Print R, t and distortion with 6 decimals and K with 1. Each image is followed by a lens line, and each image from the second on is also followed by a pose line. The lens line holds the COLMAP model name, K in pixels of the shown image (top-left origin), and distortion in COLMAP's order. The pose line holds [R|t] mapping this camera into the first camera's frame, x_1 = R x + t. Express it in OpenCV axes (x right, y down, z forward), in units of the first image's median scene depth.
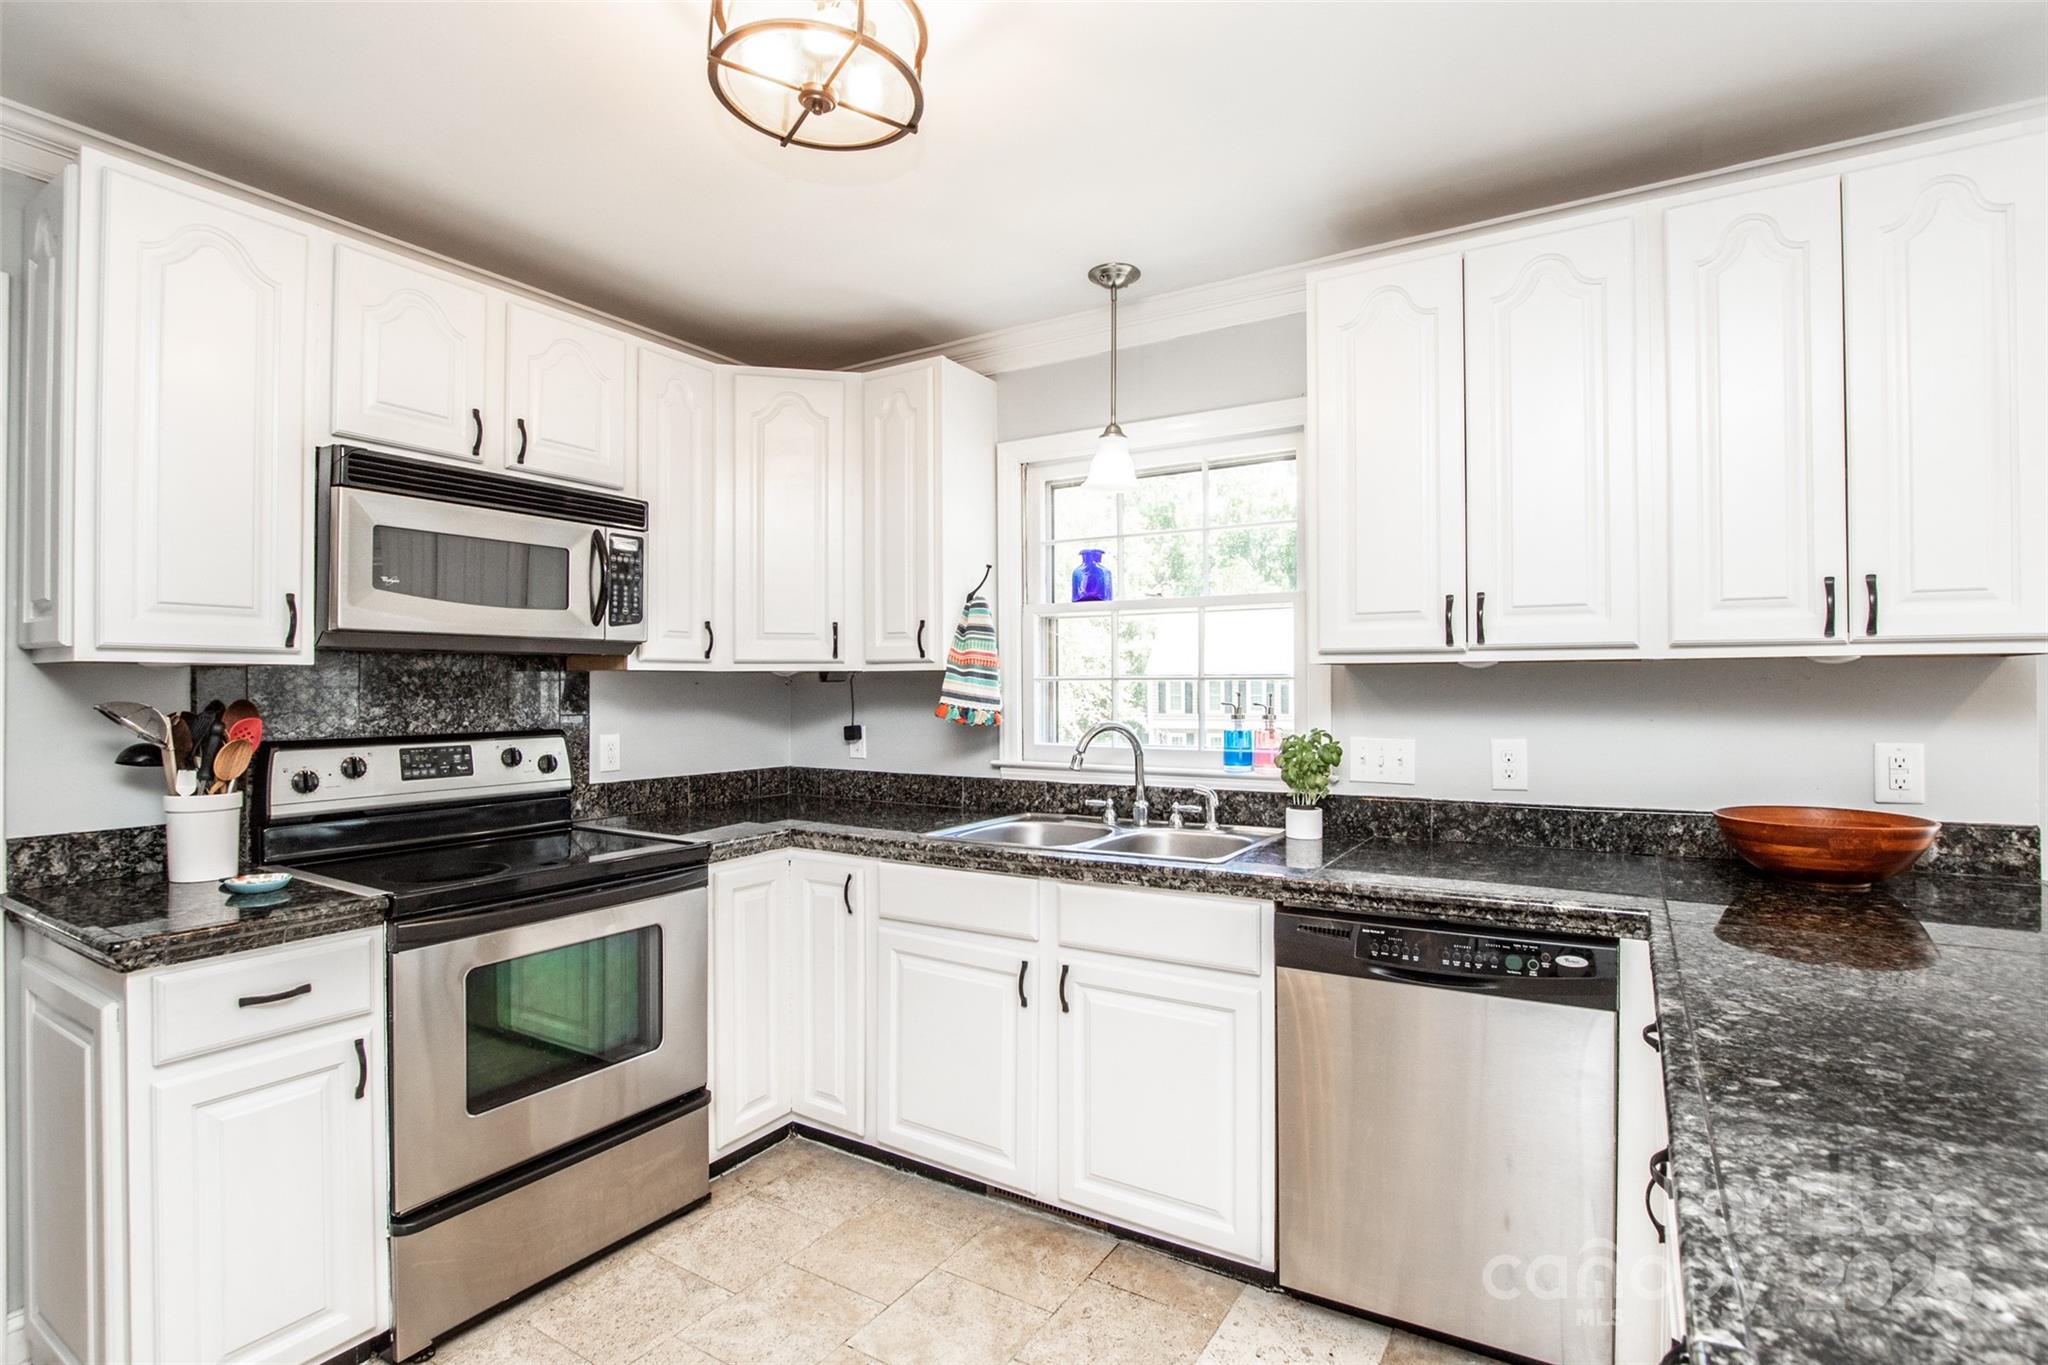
lens RADIAL K [[989.4, 0, 1009.6], [0, 989.4, 683.2], [0, 0, 1]] dist [-0.030369, 0.001024]
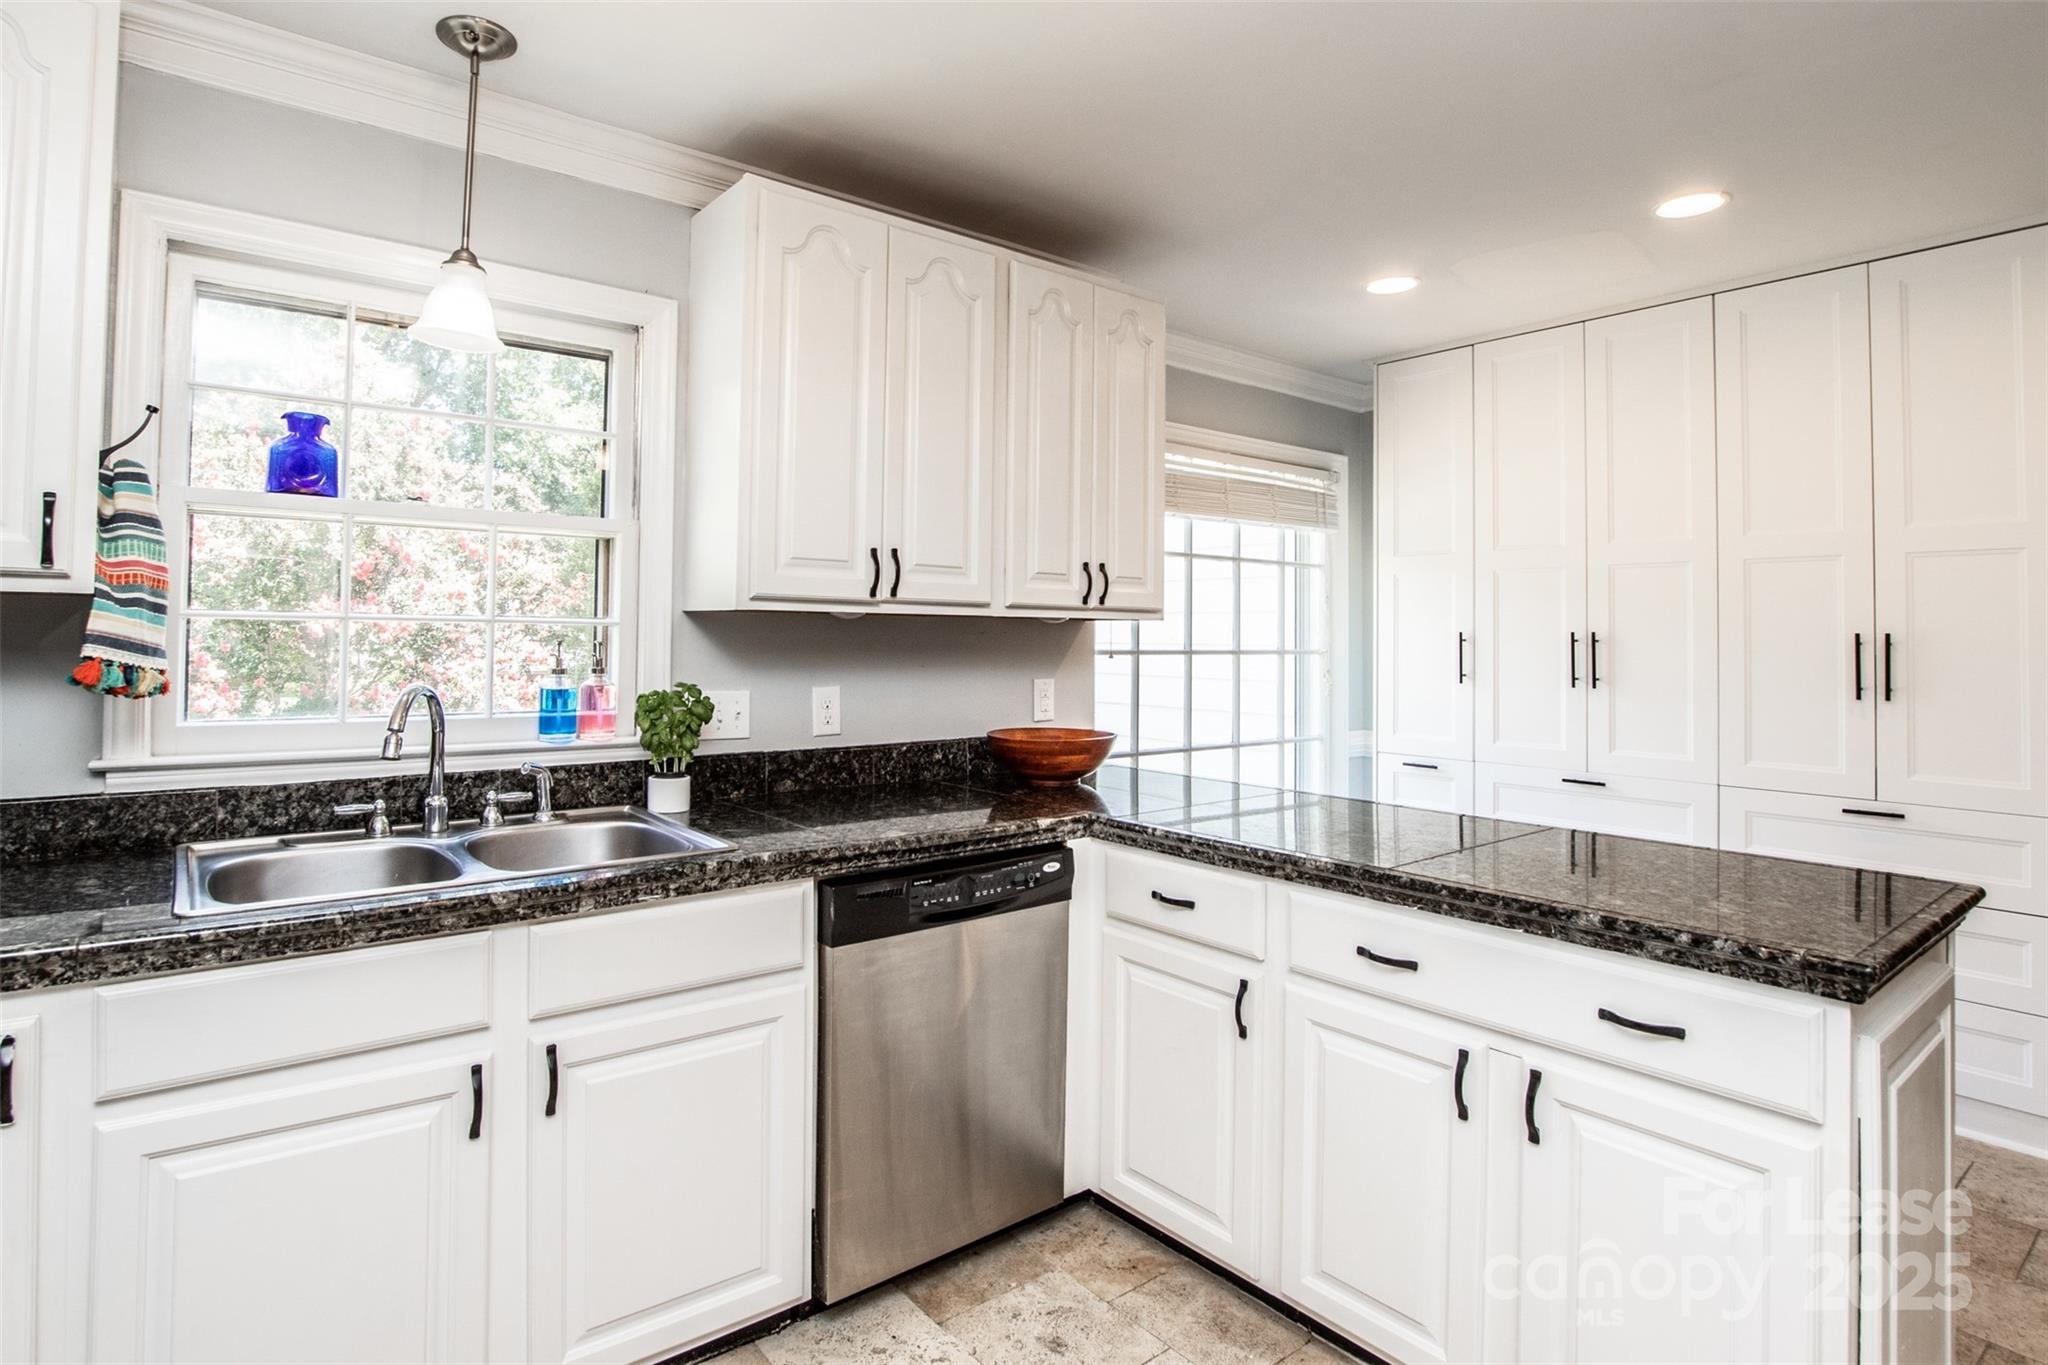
lens RADIAL K [[1036.0, 0, 1042.2], [0, 1036.0, 611.8], [0, 0, 1]] dist [-0.039502, 0.008046]
pose [[0.343759, 0.029936, 0.938581, -0.432451], [-0.017466, 0.999523, -0.025482, 0.001274], [-0.938895, -0.007634, 0.344118, 0.389856]]
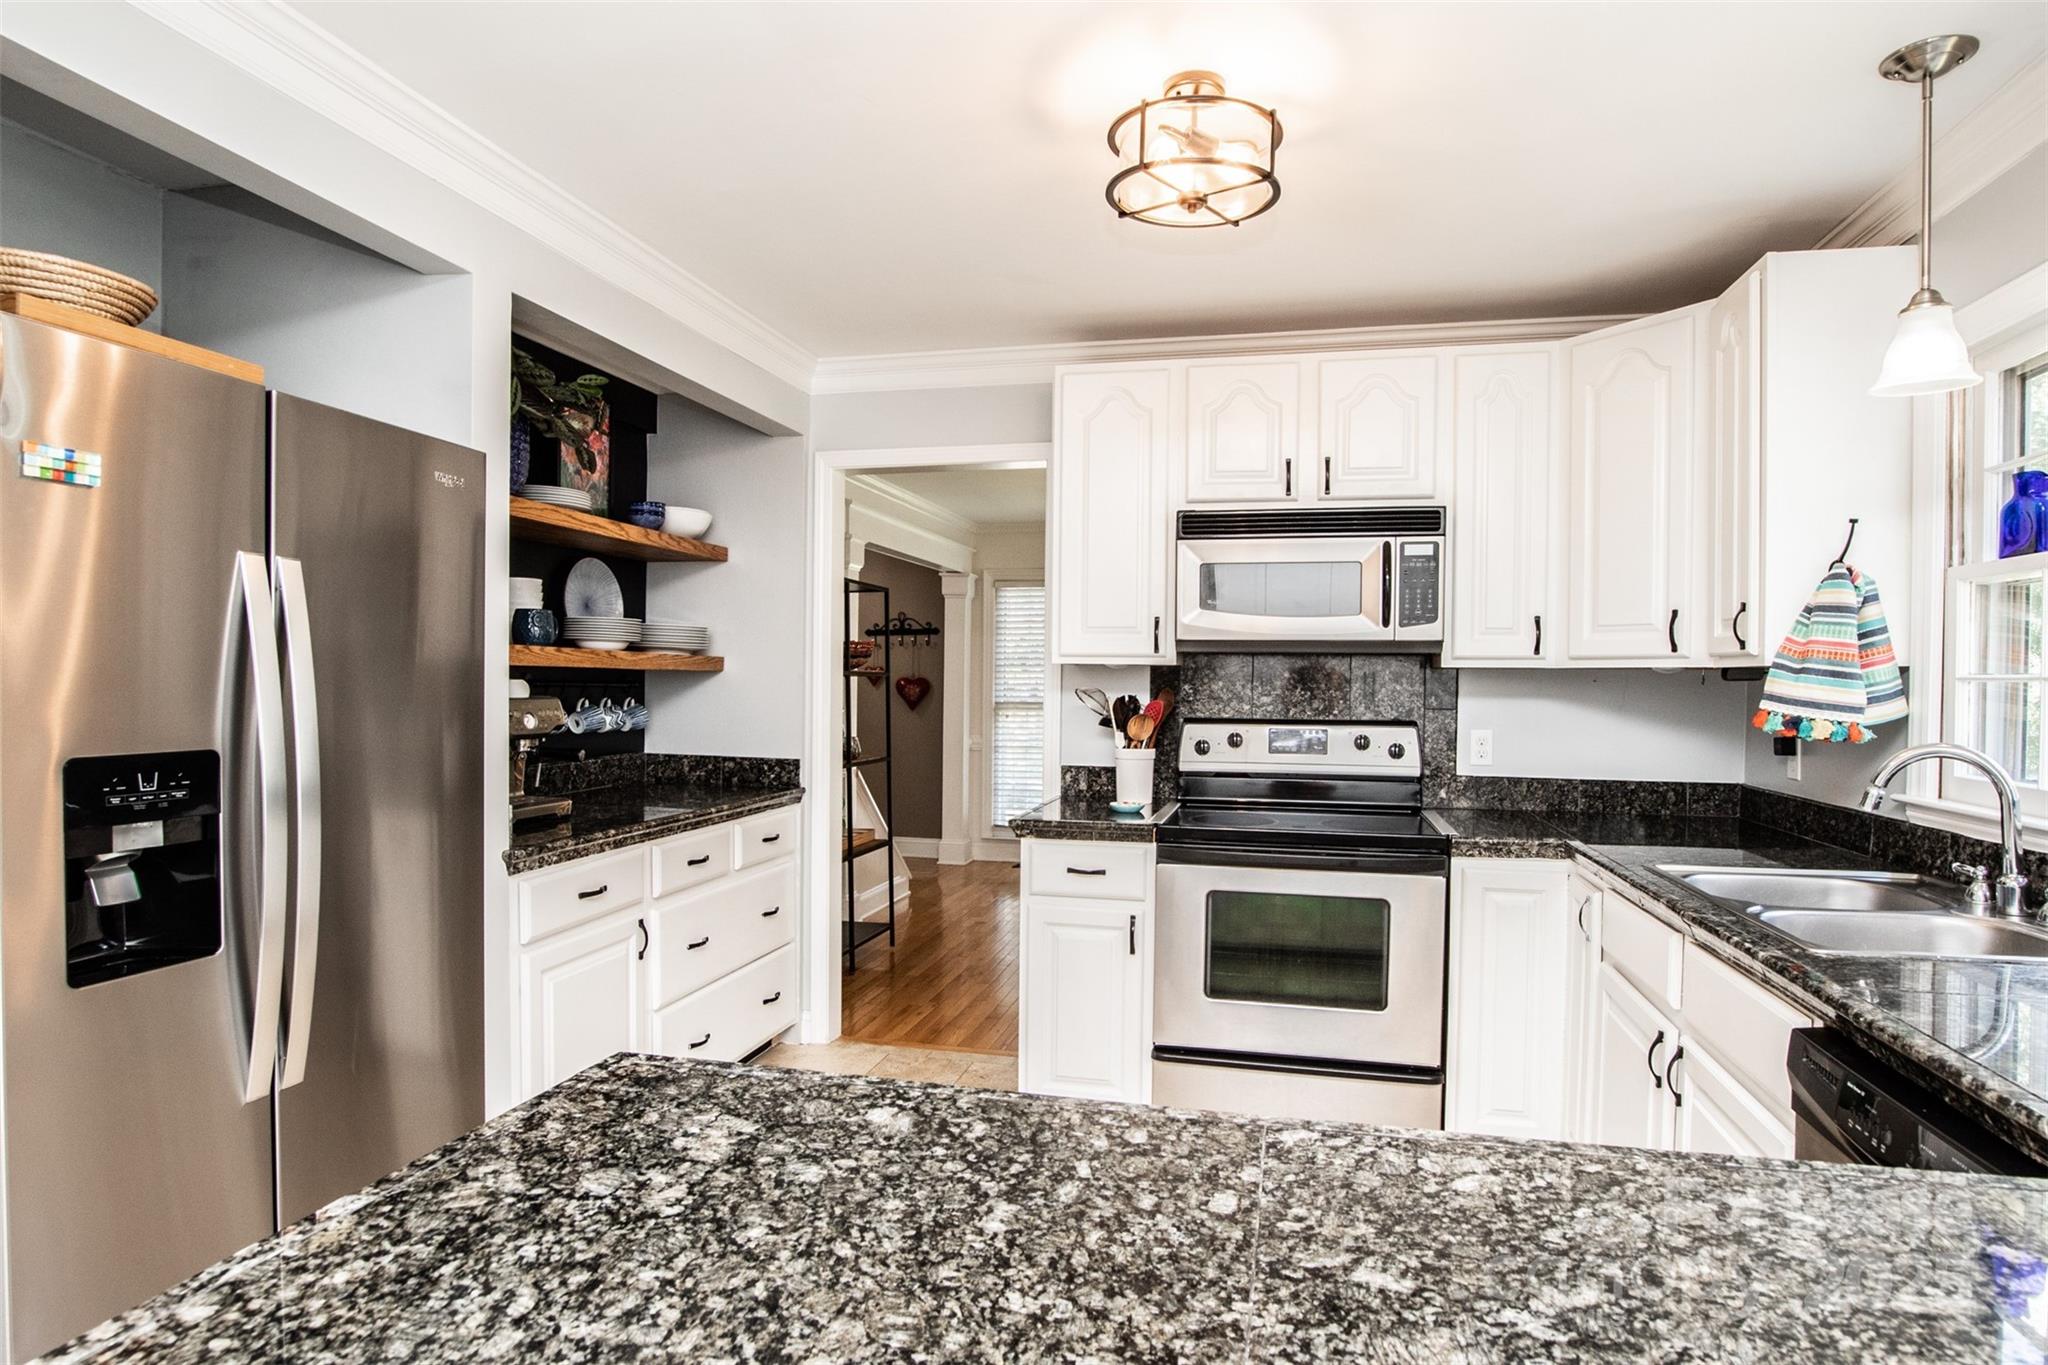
lens RADIAL K [[1107.5, 0, 1024.0], [0, 1107.5, 682.5], [0, 0, 1]] dist [-0.020579, 0.000516]
pose [[0.308526, 0.008768, -0.951176, 0.623627], [-0.006856, 0.999952, 0.006993, -0.002164], [0.951191, 0.004364, 0.308571, 0.216962]]
